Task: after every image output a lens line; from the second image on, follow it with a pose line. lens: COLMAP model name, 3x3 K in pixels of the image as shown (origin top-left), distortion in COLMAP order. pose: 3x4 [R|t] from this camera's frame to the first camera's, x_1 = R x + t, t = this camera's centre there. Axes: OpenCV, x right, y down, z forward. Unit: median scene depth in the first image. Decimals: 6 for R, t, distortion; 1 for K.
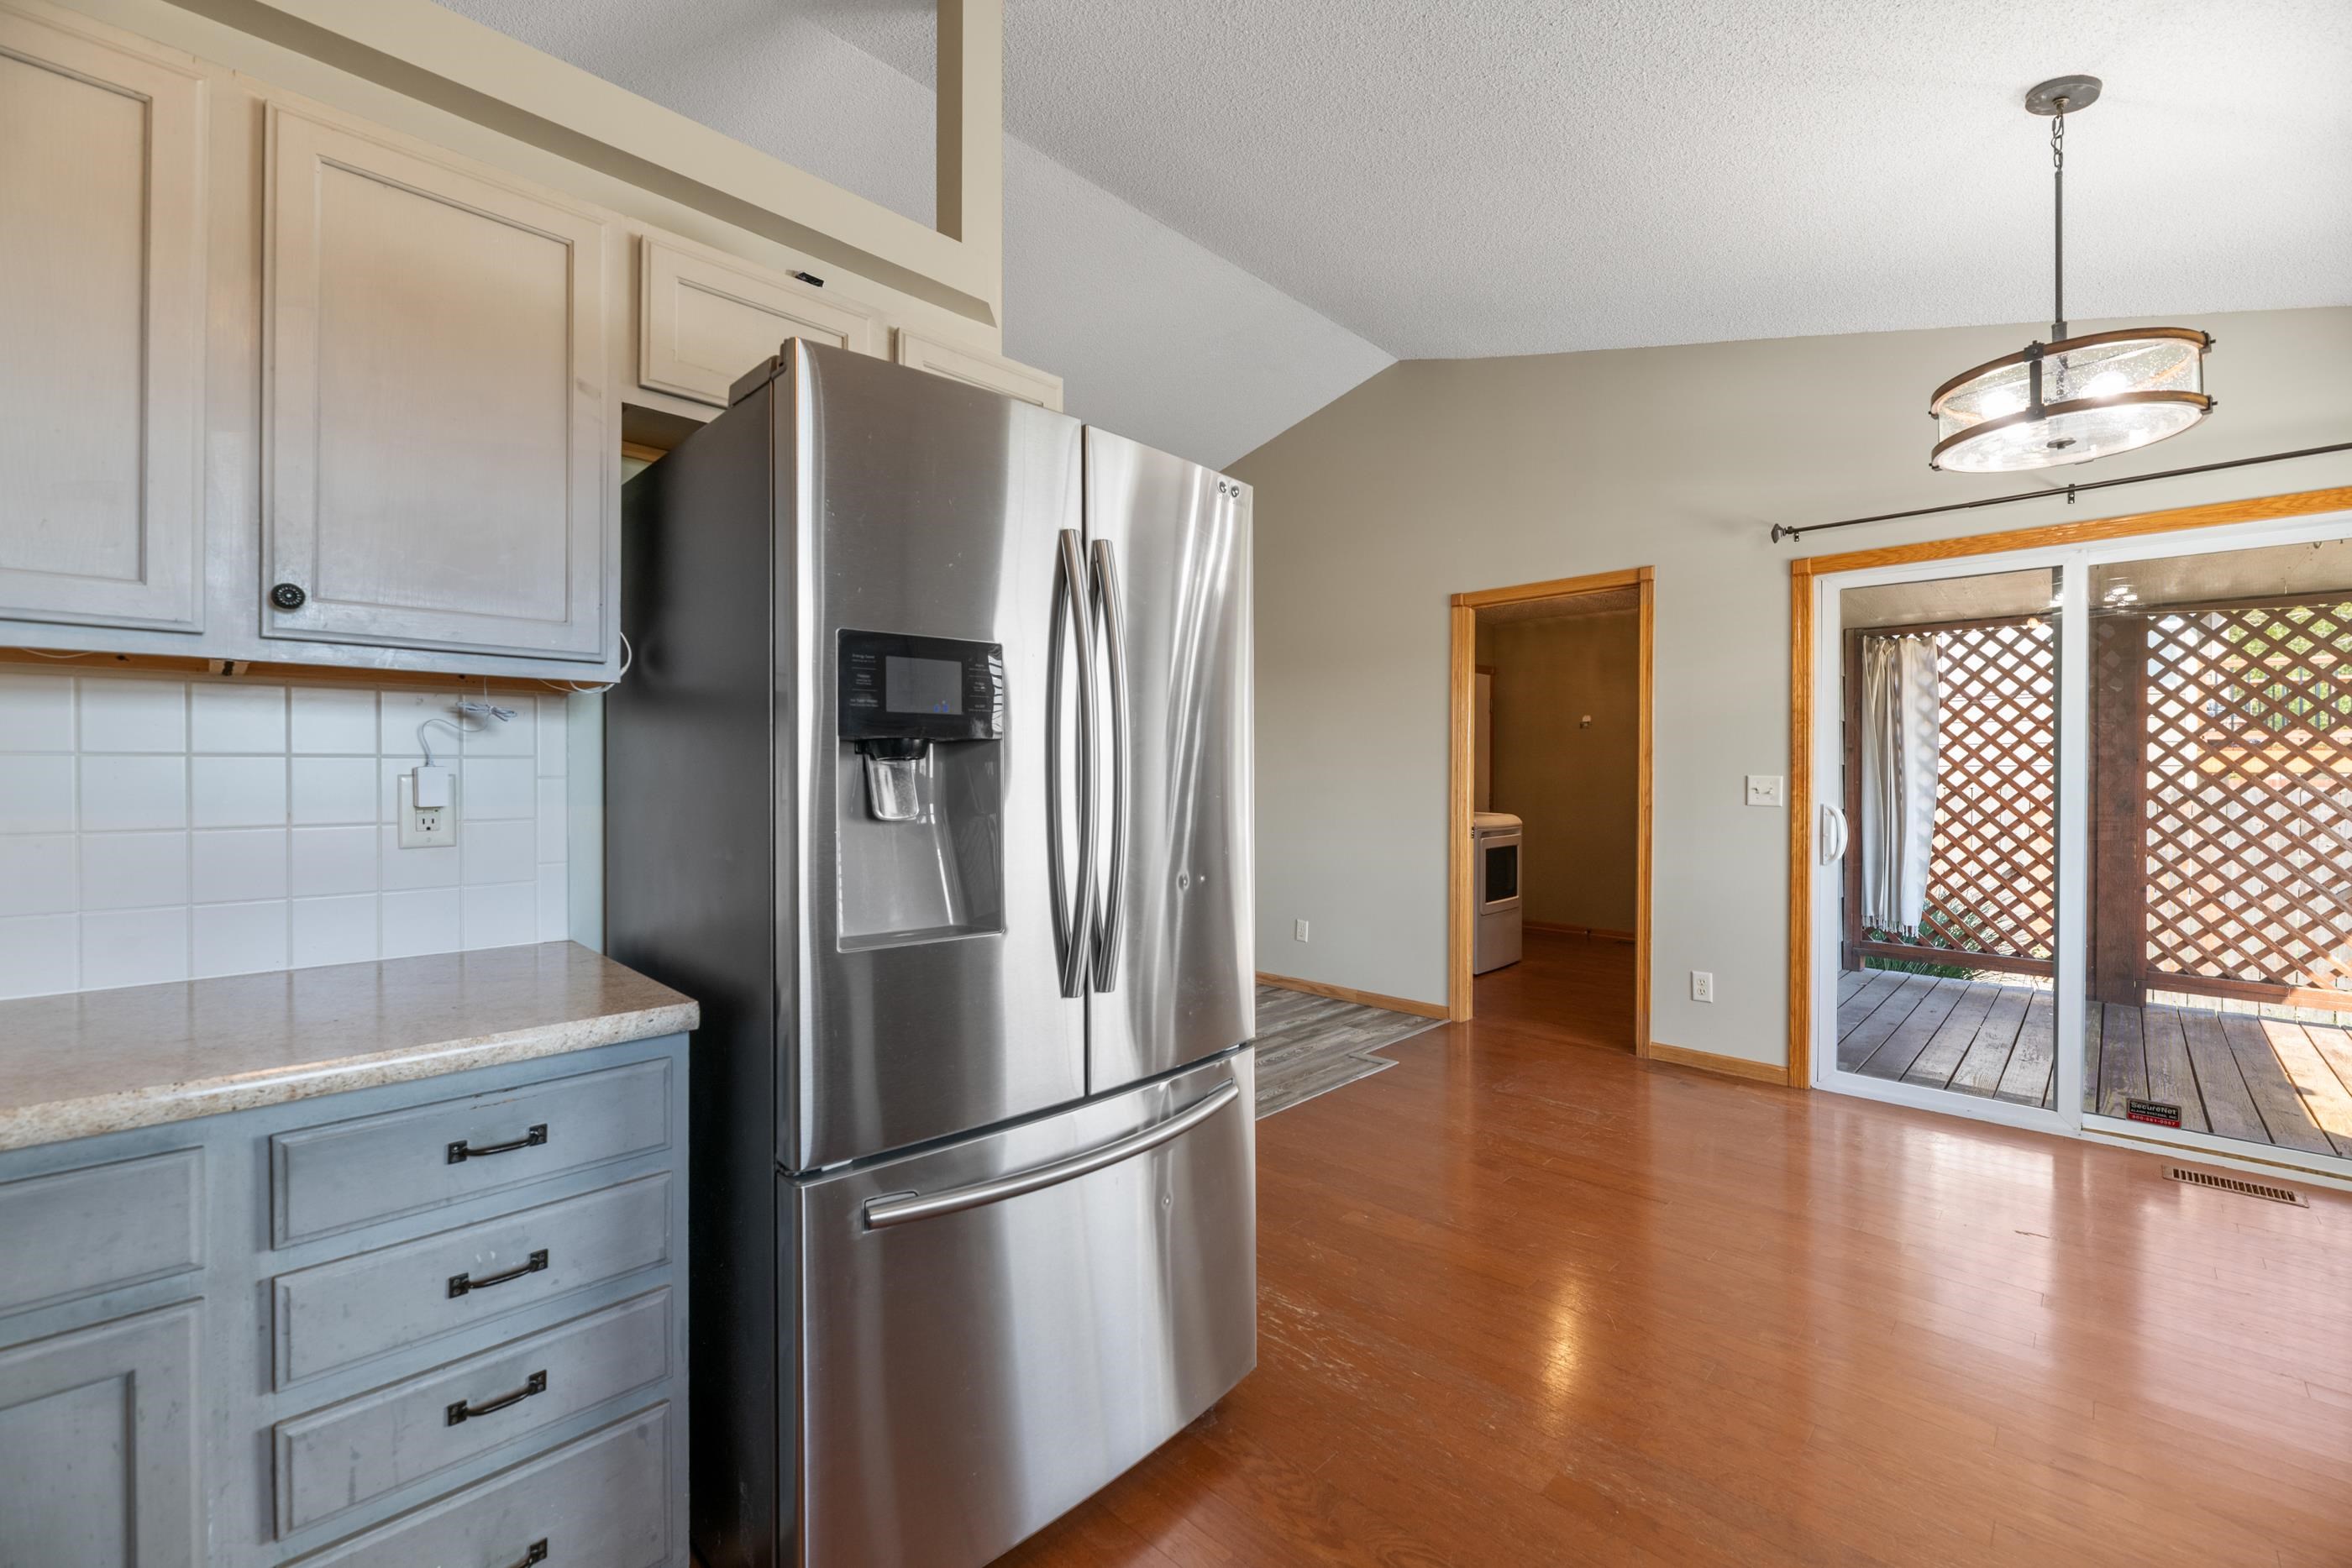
lens RADIAL K [[963.1, 0, 1162.6], [0, 963.1, 776.3], [0, 0, 1]] dist [-0.007373, -0.000246]
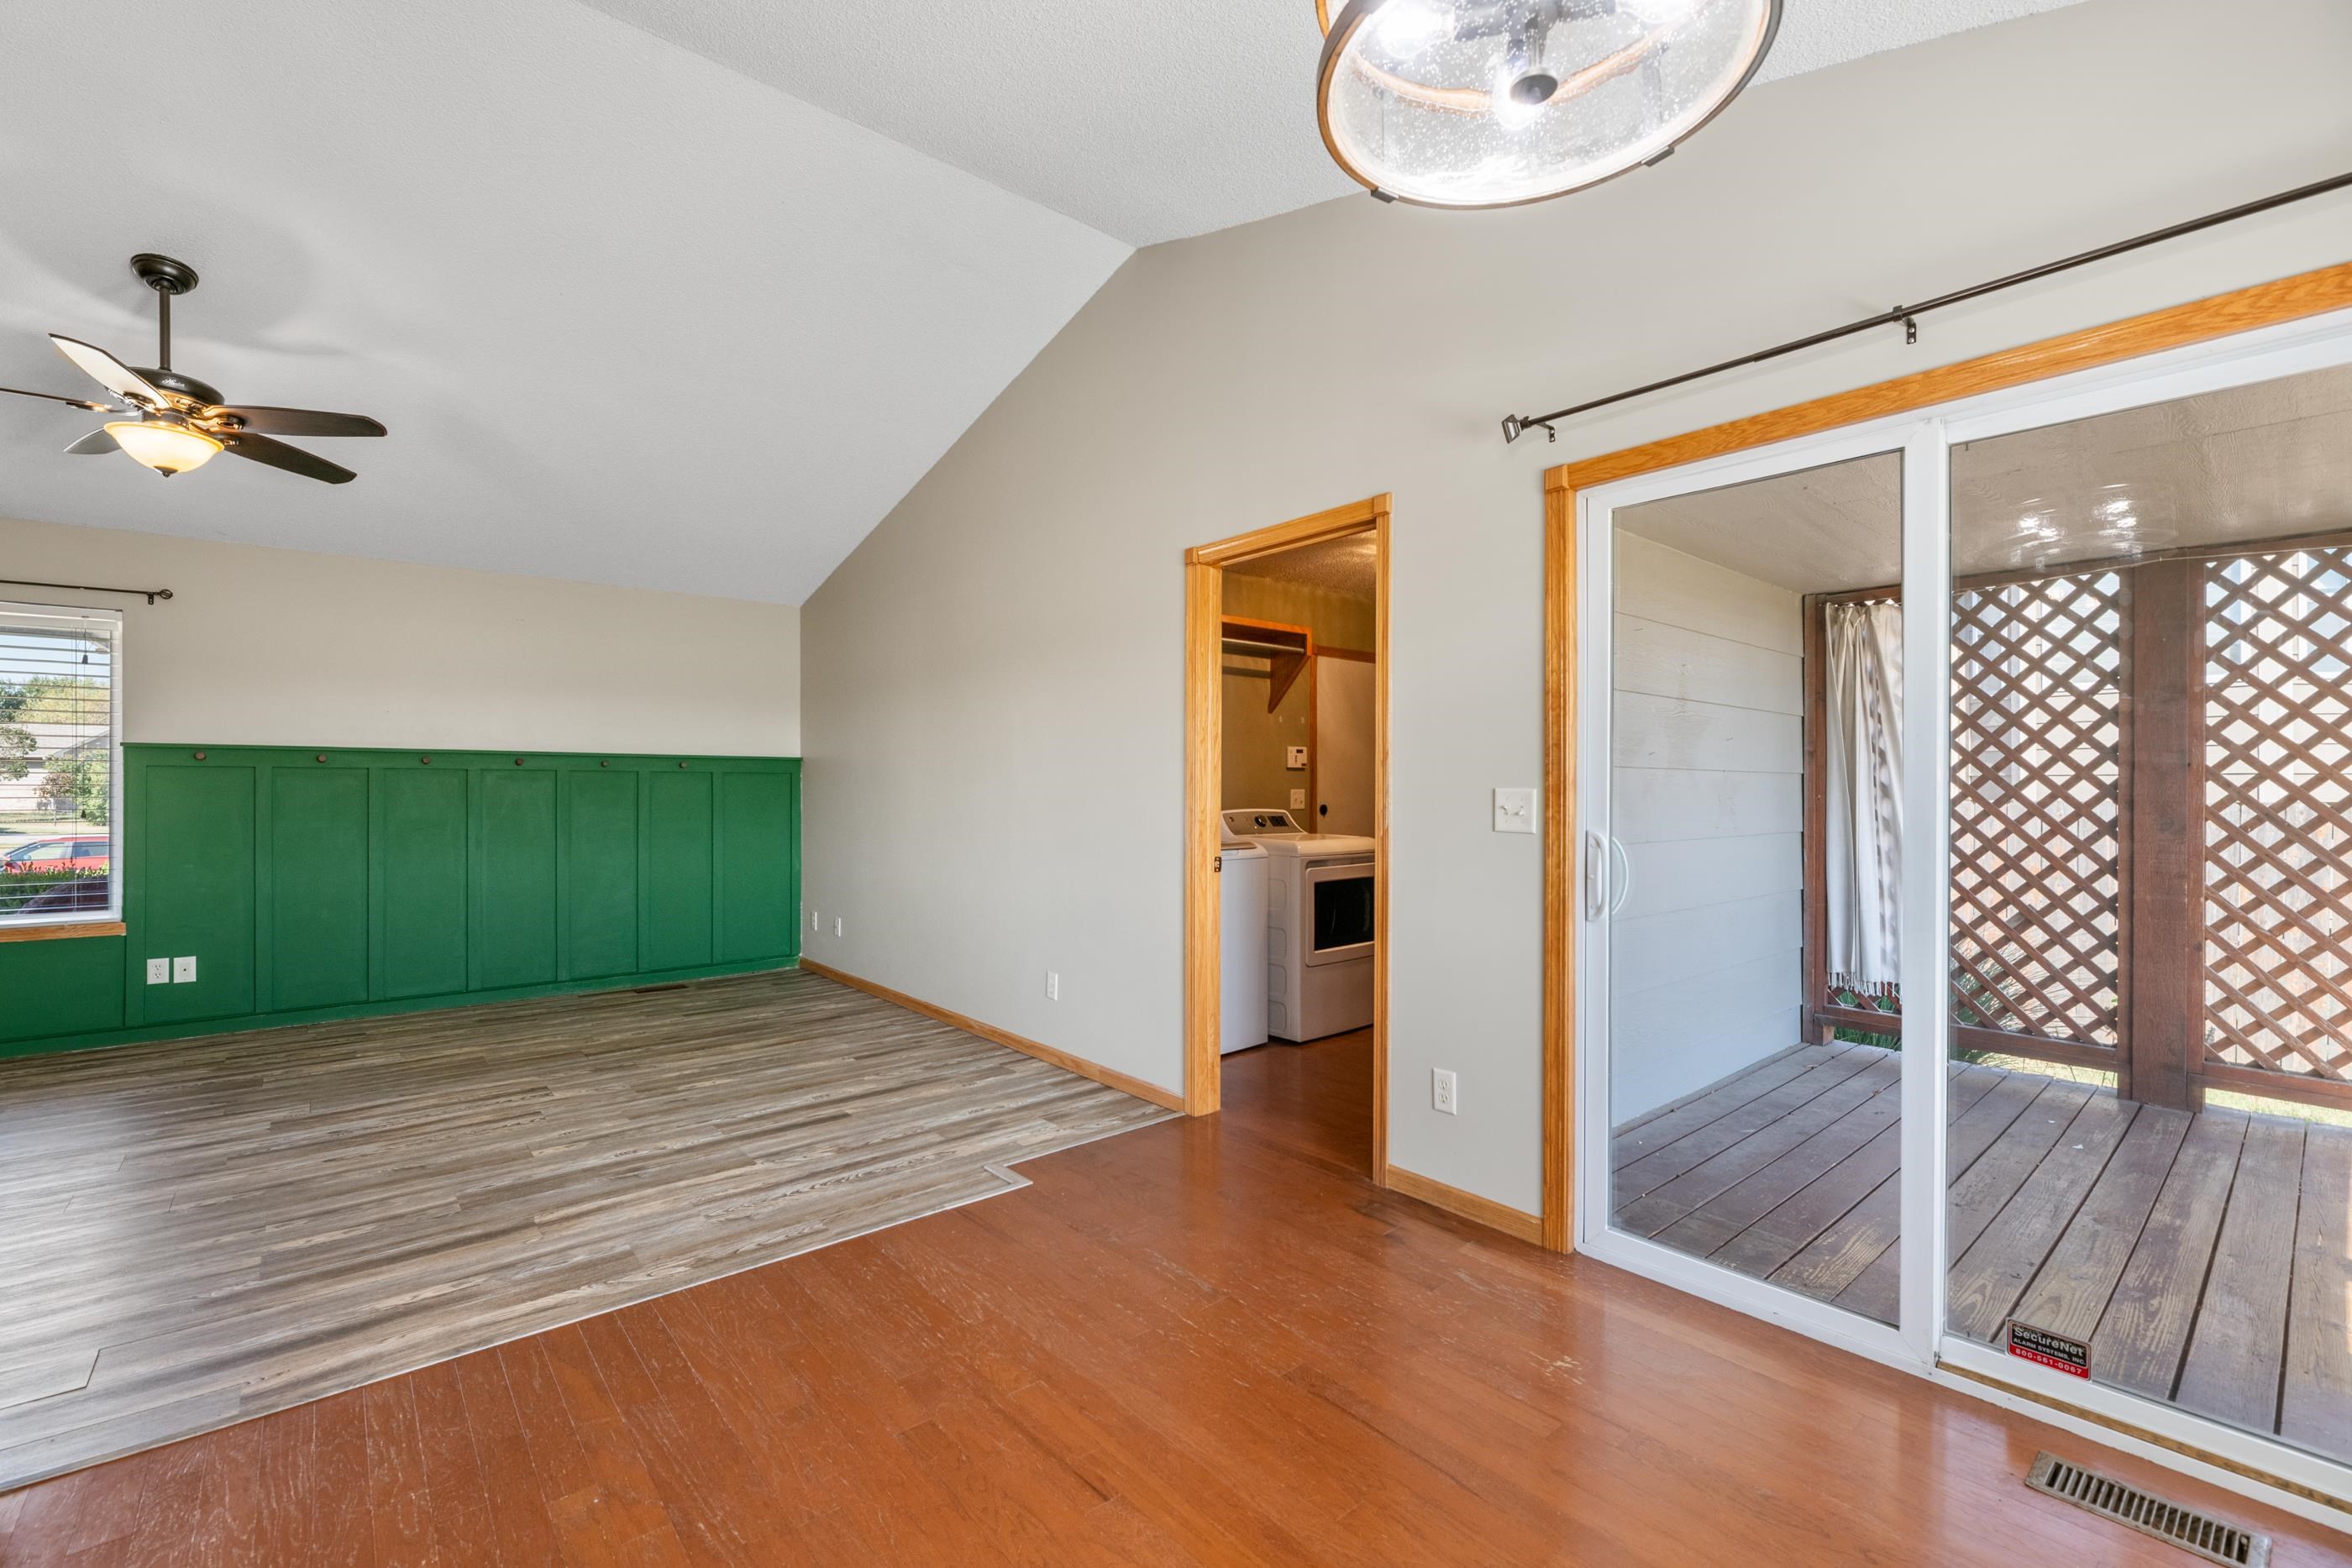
lens RADIAL K [[1000.2, 0, 1173.3], [0, 1000.2, 792.0], [0, 0, 1]] dist [-0.000986, -0.002649]
pose [[0.996637, -0.002560, -0.081908, 0.376551], [0.002716, 0.999995, 0.001793, -0.000183], [0.081903, -0.002009, 0.996638, 0.229416]]
